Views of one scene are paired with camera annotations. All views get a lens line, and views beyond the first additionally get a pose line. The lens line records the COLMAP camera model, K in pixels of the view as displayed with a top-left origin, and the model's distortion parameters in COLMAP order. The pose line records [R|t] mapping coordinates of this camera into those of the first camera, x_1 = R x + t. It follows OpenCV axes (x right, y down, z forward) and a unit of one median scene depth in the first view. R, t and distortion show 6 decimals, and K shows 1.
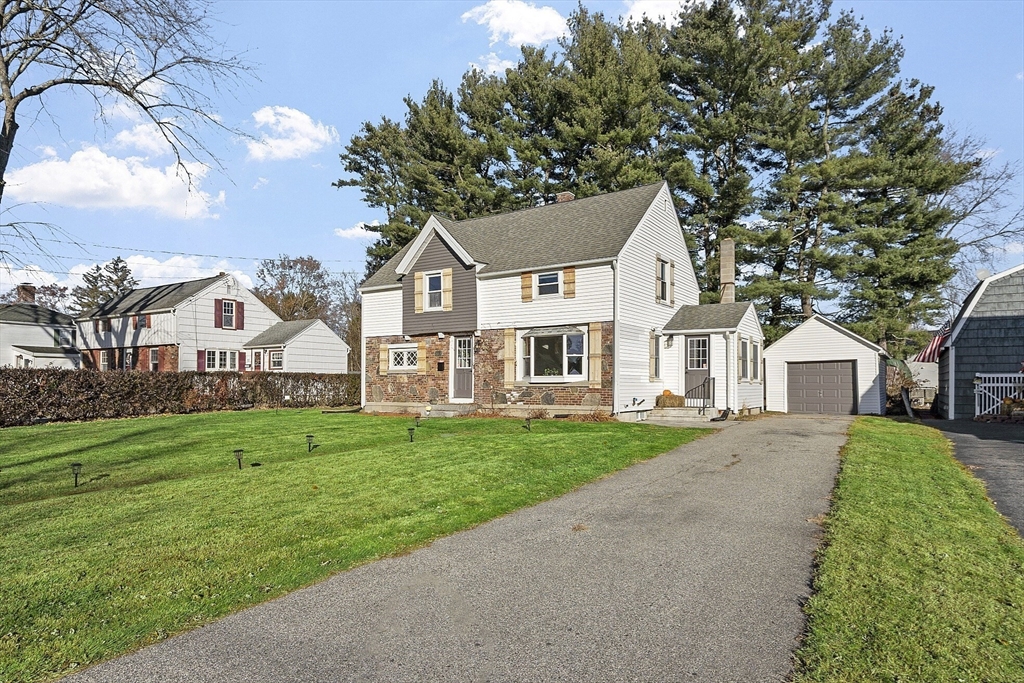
lens RADIAL K [[483.8, 0, 511.8], [0, 483.8, 380.3], [0, 0, 1]] dist [0.001043, 0.000042]
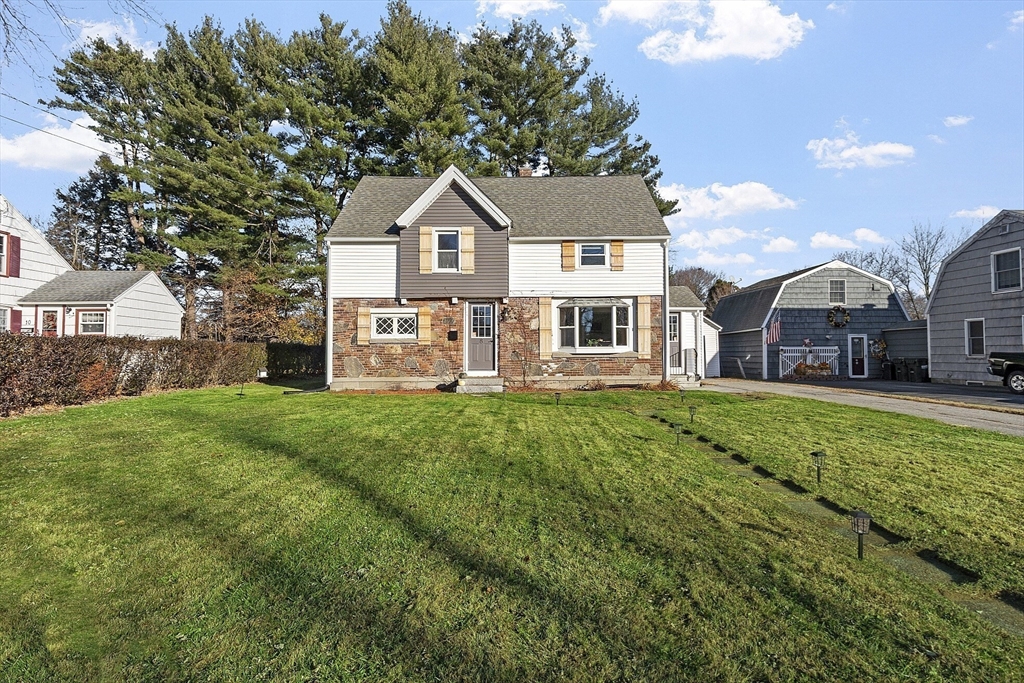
lens RADIAL K [[444.8, 0, 511.5], [0, 444.8, 344.5], [0, 0, 1]] dist [0.002055, 0.000036]
pose [[0.887625, 0.007804, 0.460501, -0.424640], [-0.000394, 0.999869, -0.016186, 0.001017], [-0.460567, 0.014185, 0.887511, 0.223913]]
